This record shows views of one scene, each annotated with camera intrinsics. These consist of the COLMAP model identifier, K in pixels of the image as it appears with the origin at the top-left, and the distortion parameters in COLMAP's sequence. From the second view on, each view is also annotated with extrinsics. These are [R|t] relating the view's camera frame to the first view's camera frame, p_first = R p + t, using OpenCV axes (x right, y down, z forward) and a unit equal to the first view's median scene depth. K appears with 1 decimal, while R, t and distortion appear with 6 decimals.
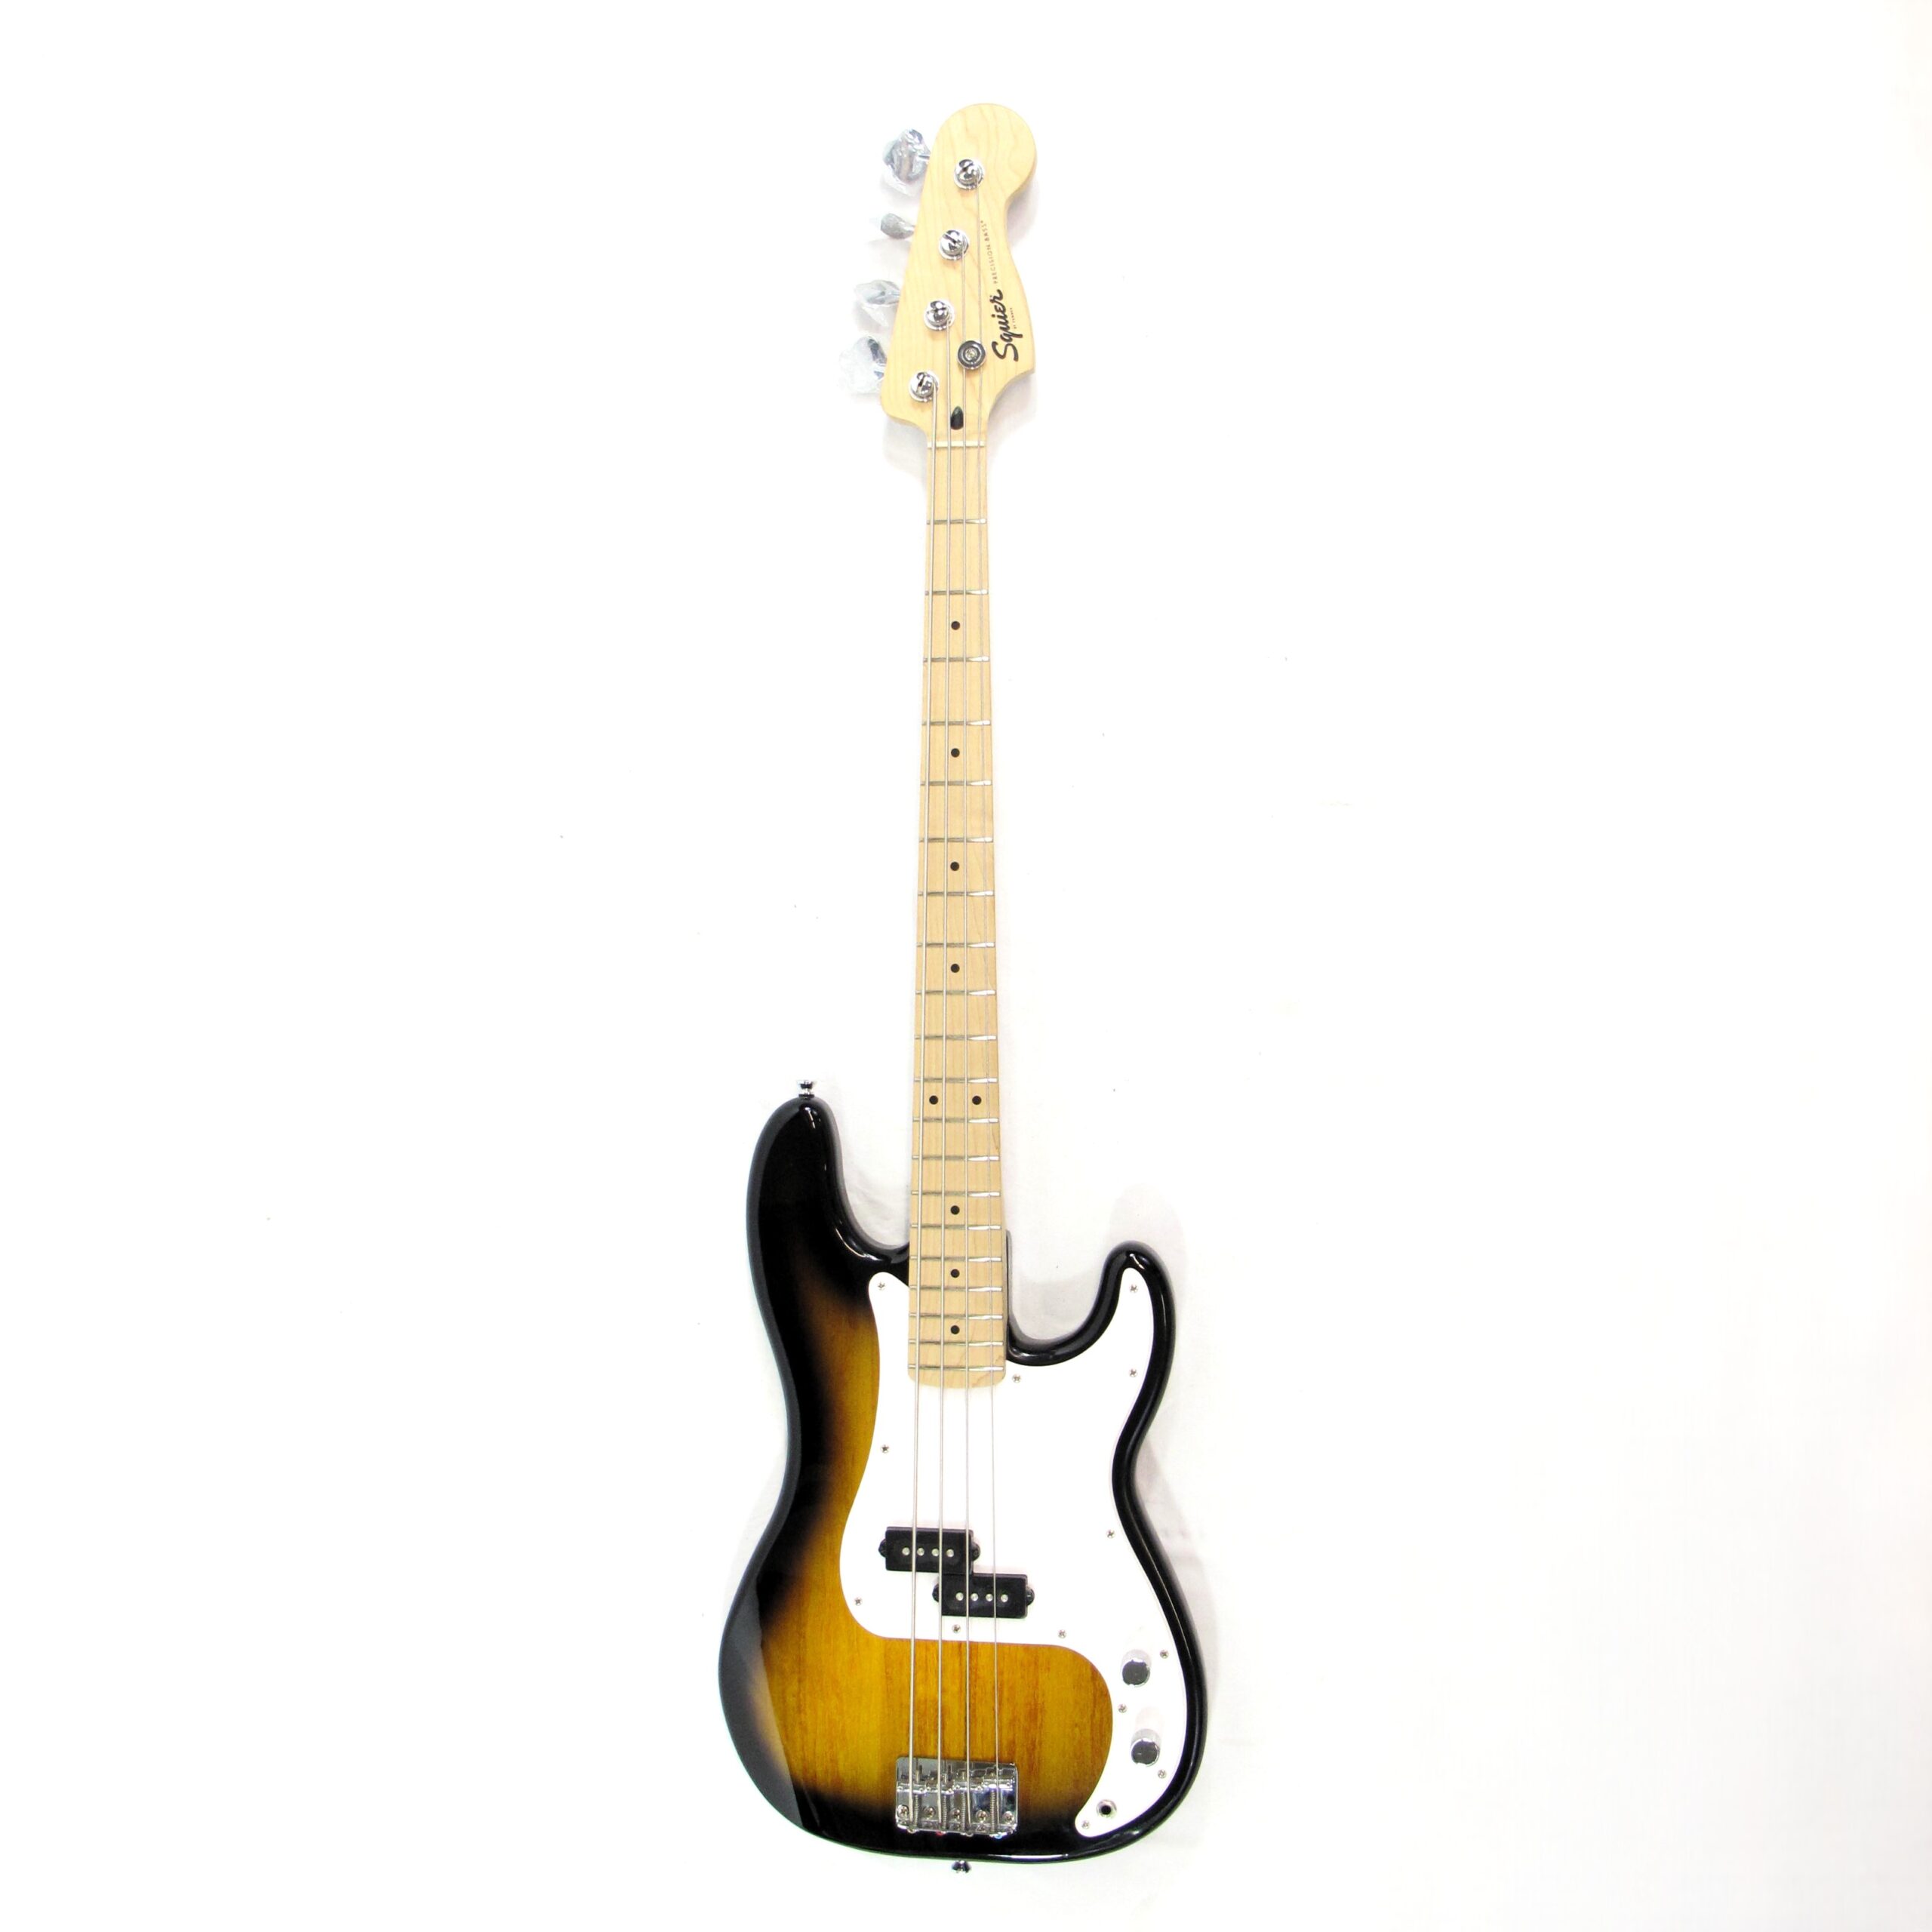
lens RADIAL K [[2349.6, 0, 966.0], [0, 2349.6, 966.0], [0, 0, 1]] dist [-0.153561, 0.299849]
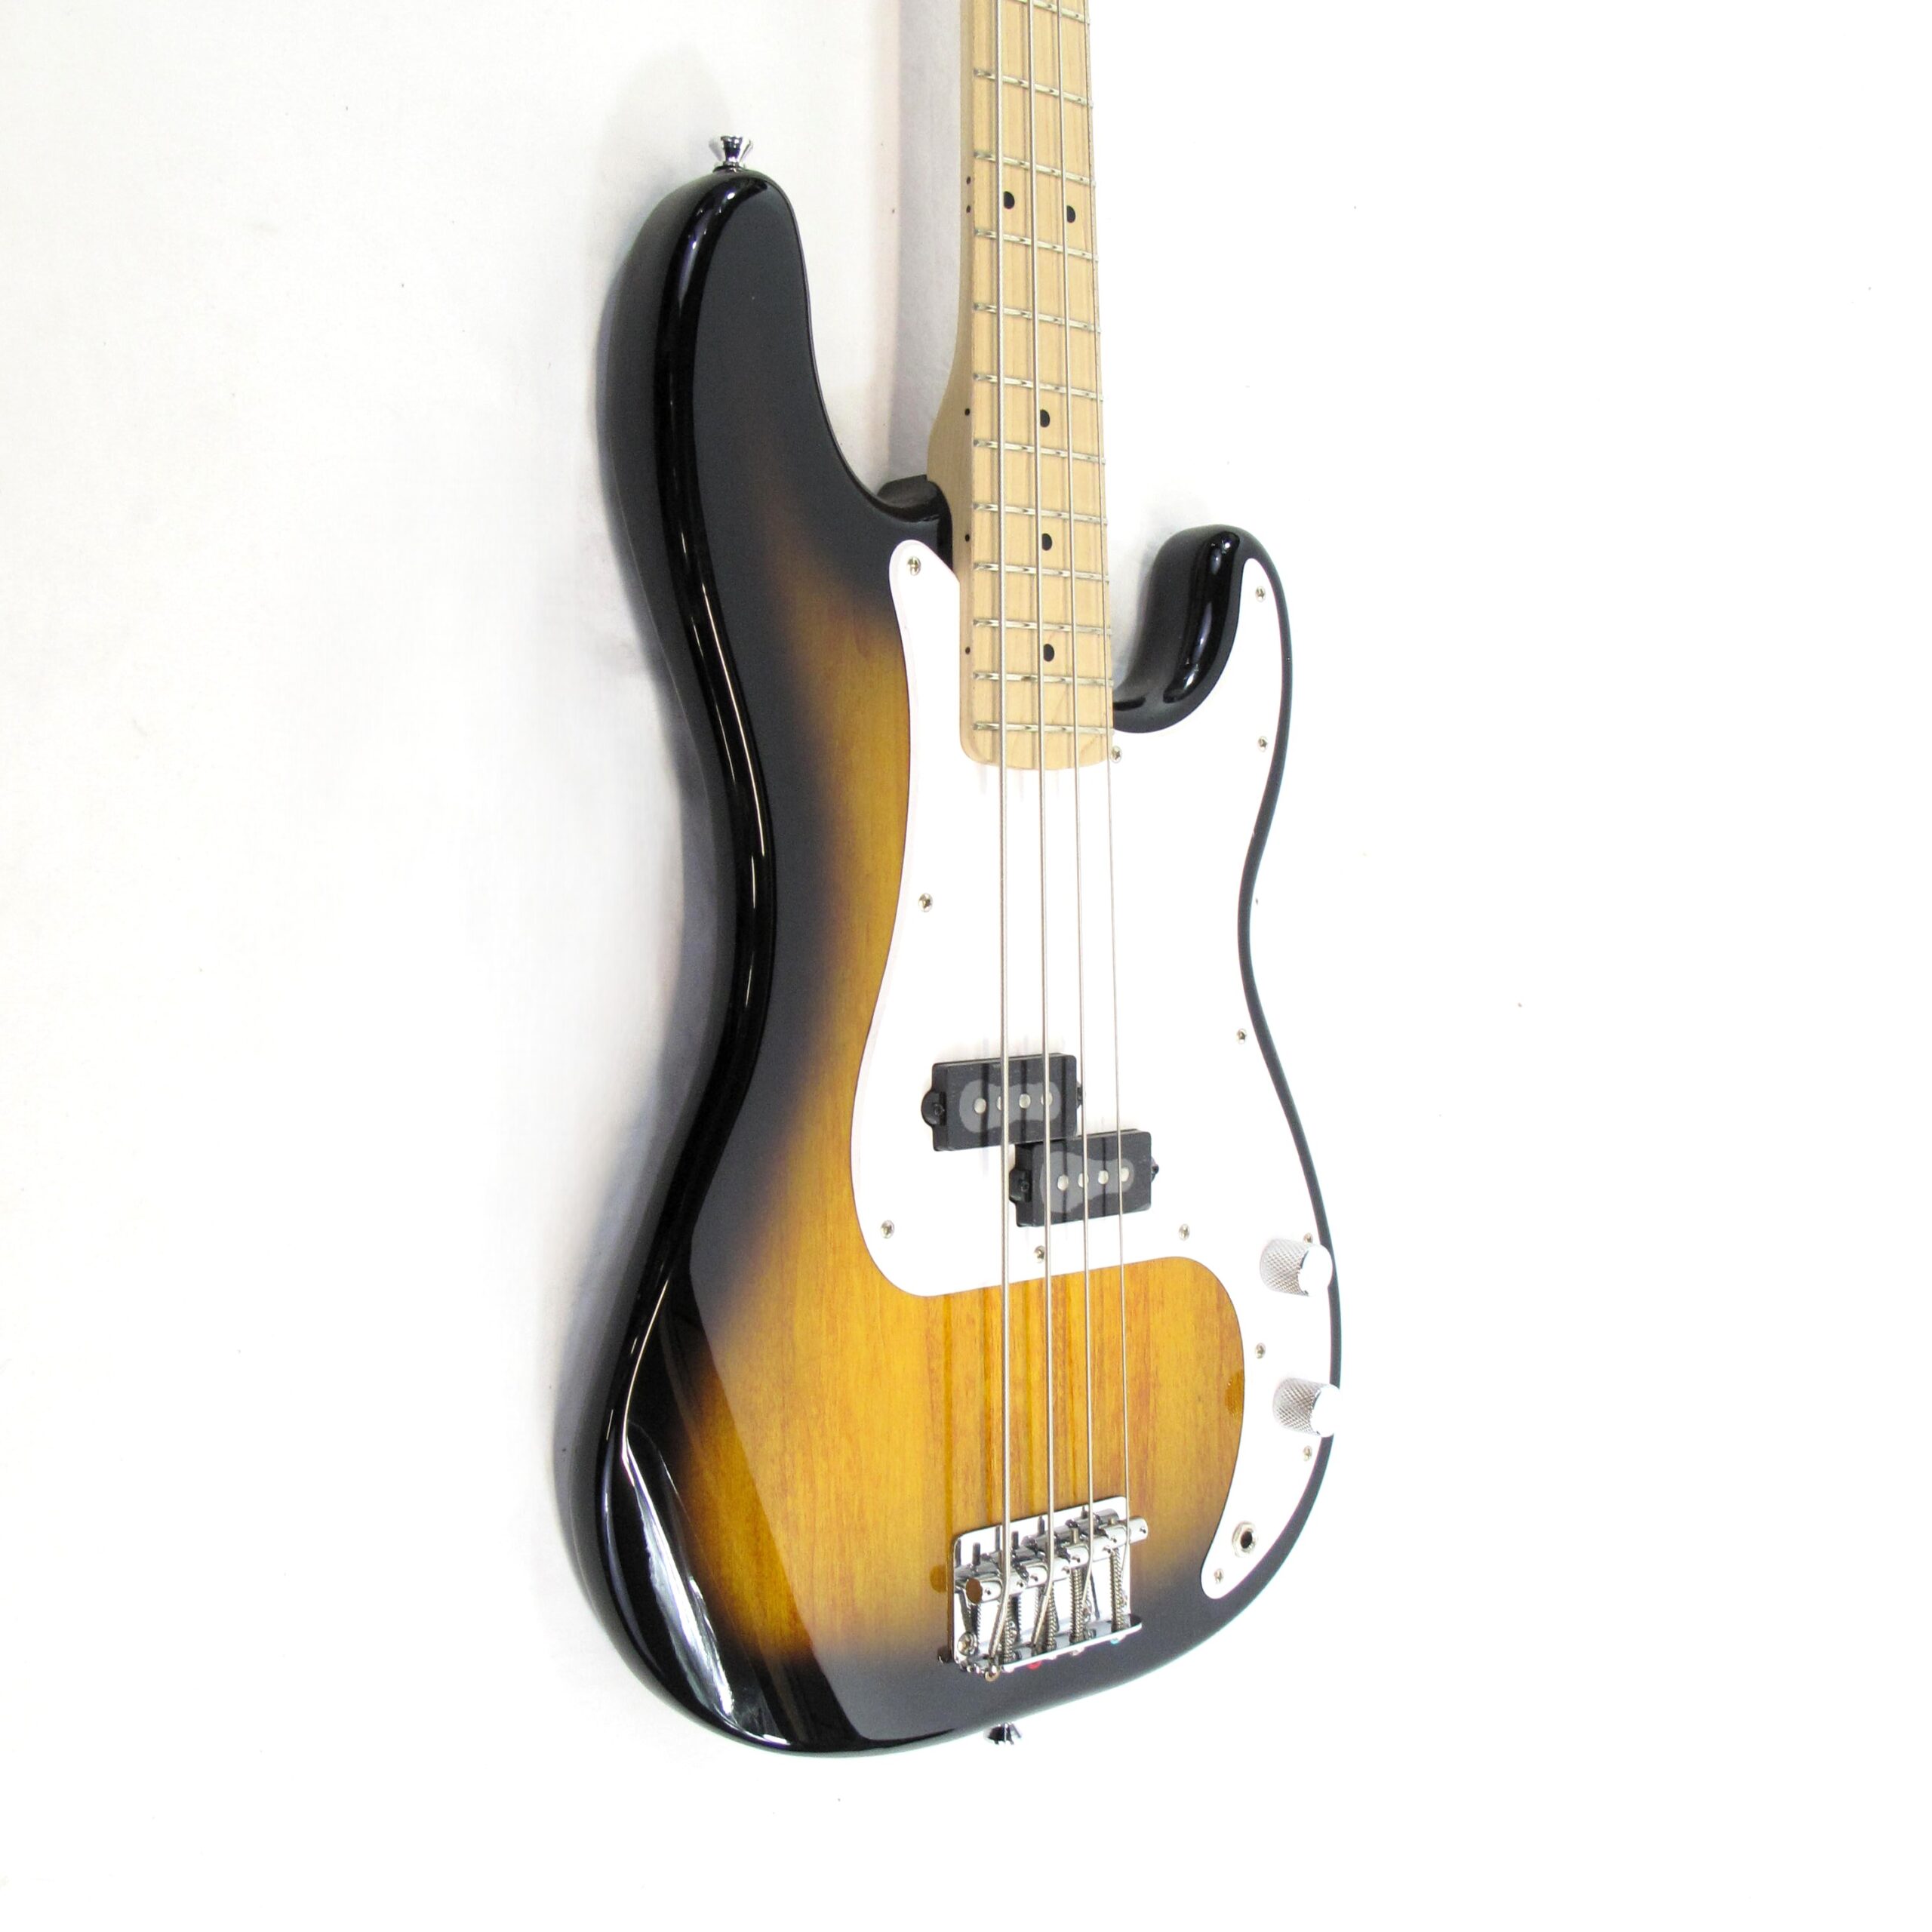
lens RADIAL K [[2349.6, 0, 966.0], [0, 2349.6, 966.0], [0, 0, 1]] dist [-0.153561, 0.299849]
pose [[0.658877, -0.037551, 0.751313, -0.399196], [0.039858, 0.999093, 0.014981, 0.213846], [-0.751194, 0.020075, 0.659776, 0.672388]]
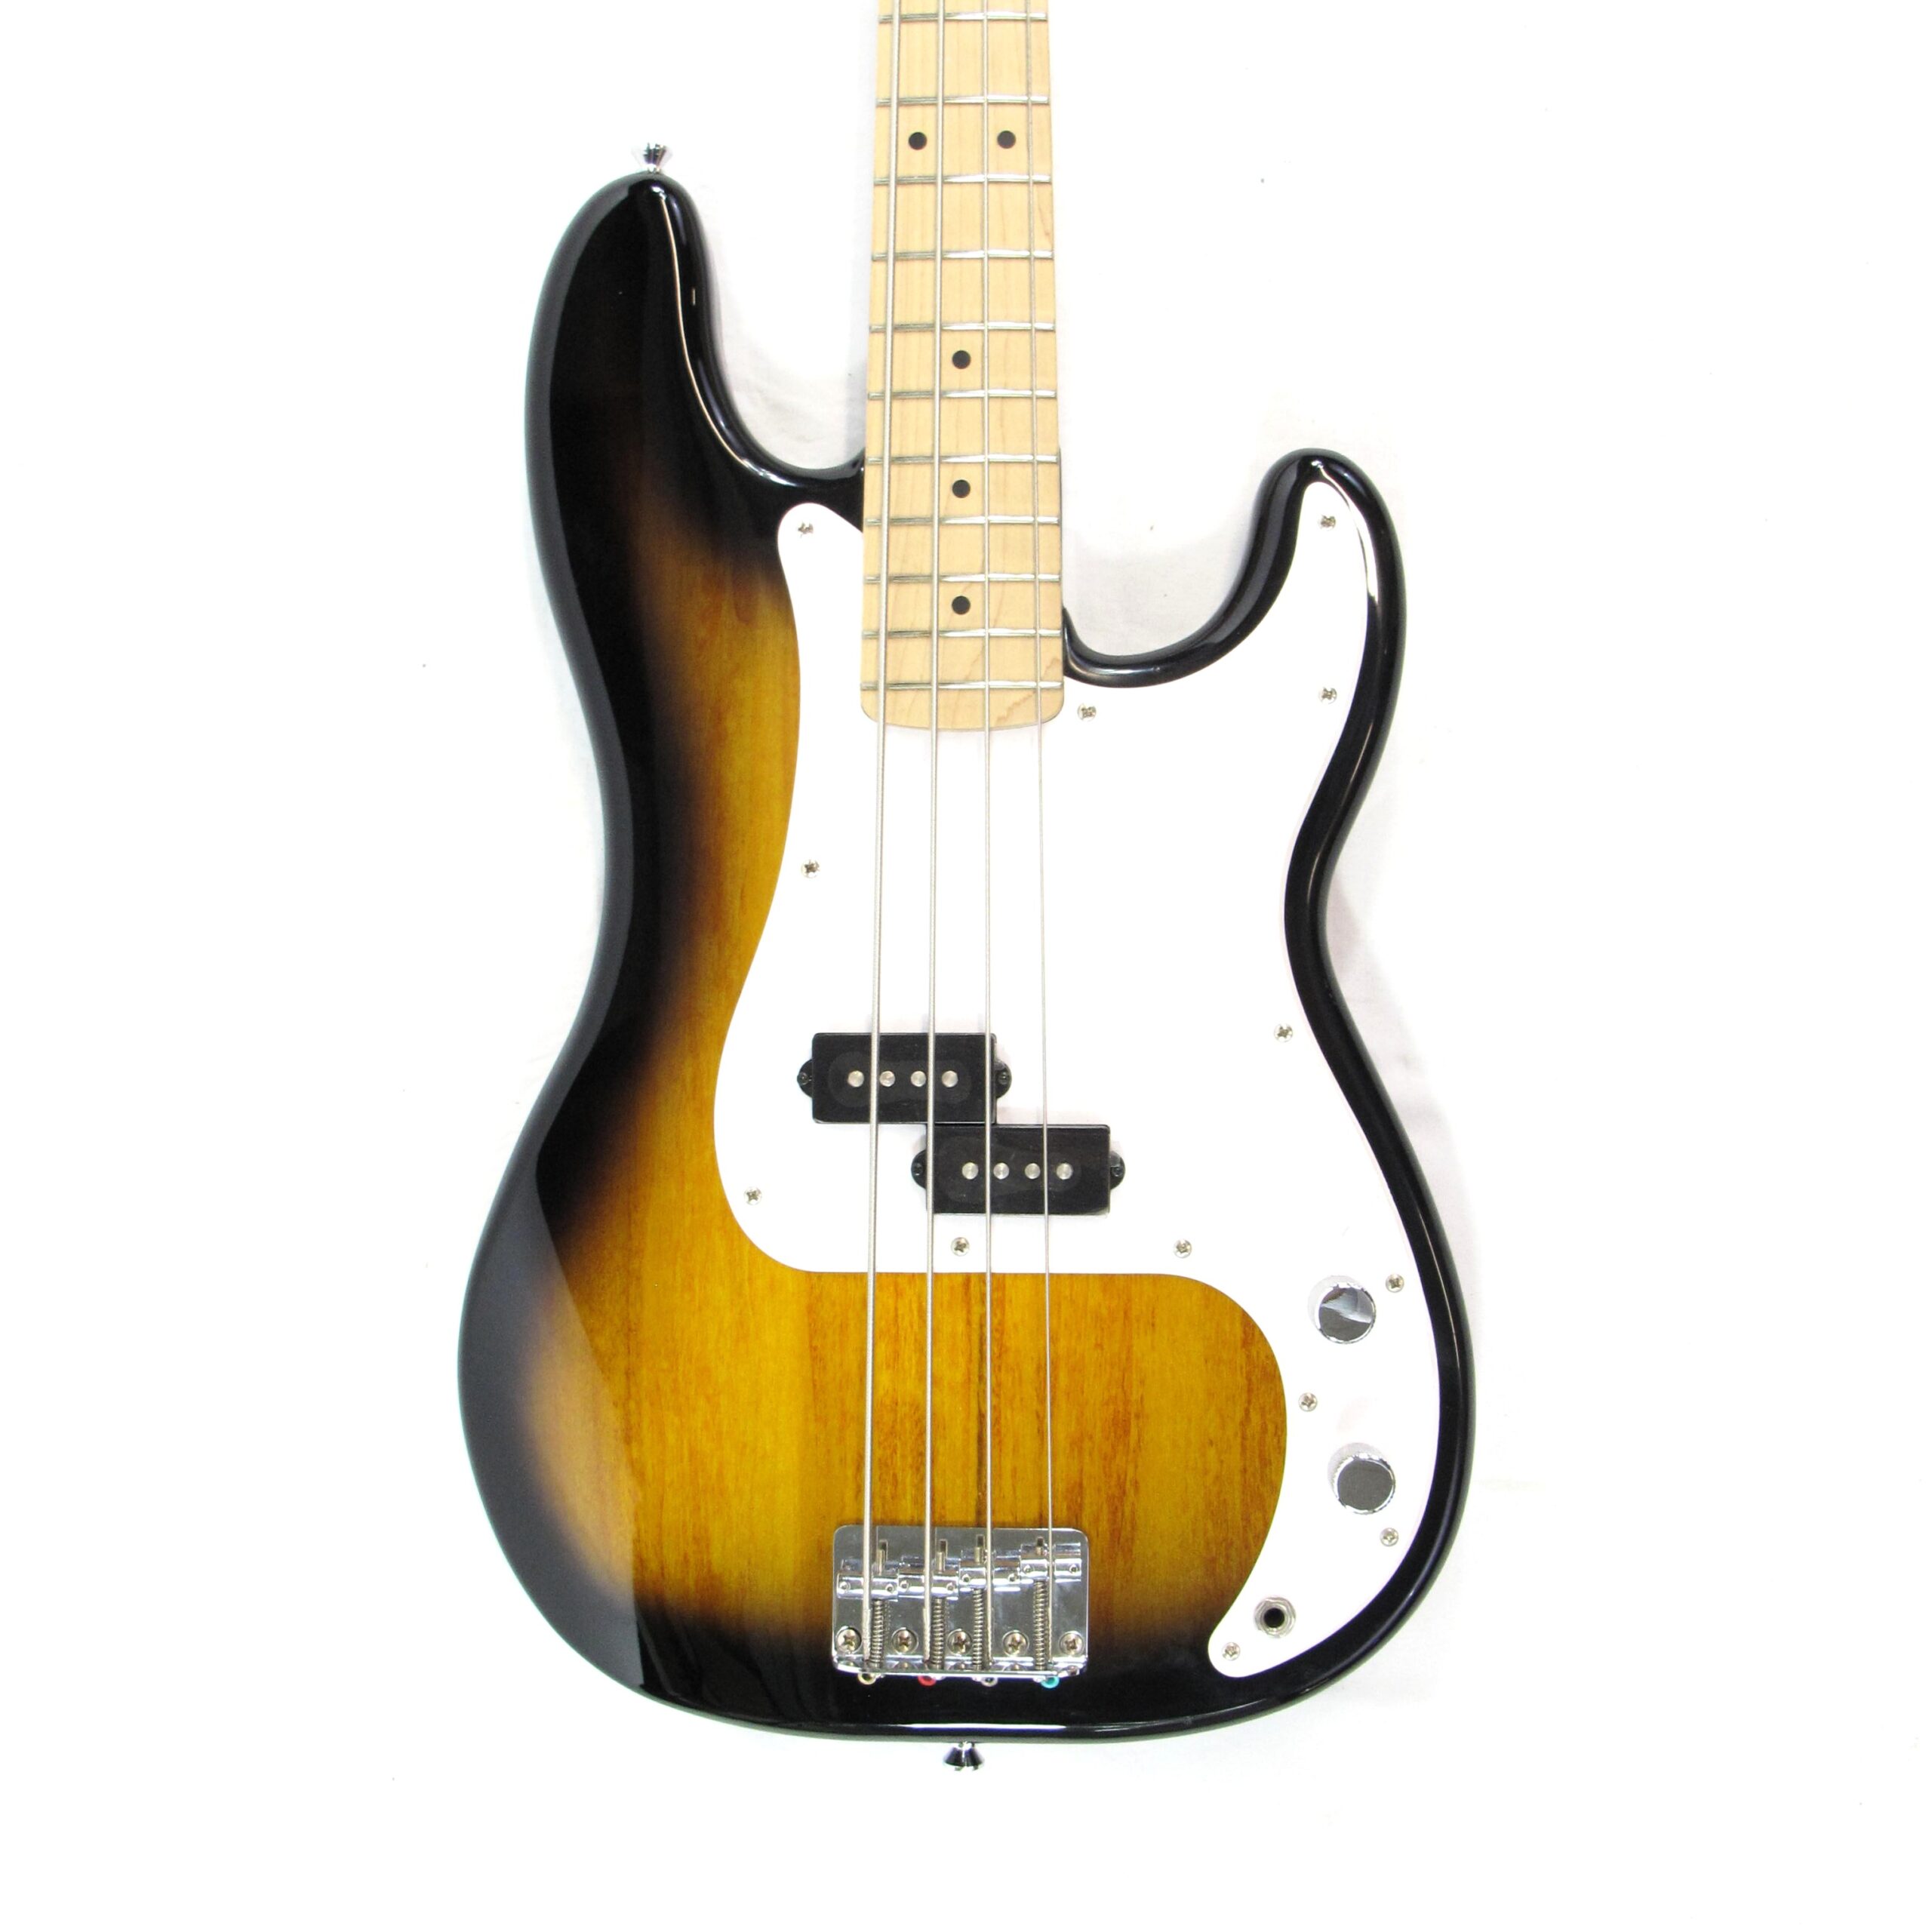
lens RADIAL K [[2349.6, 0, 966.0], [0, 2349.6, 966.0], [0, 0, 1]] dist [-0.153561, 0.299849]
pose [[0.994168, 0.001554, 0.107827, -0.055234], [0.001647, 0.999561, -0.029587, 0.241958], [-0.107826, 0.029592, 0.993729, 0.519430]]
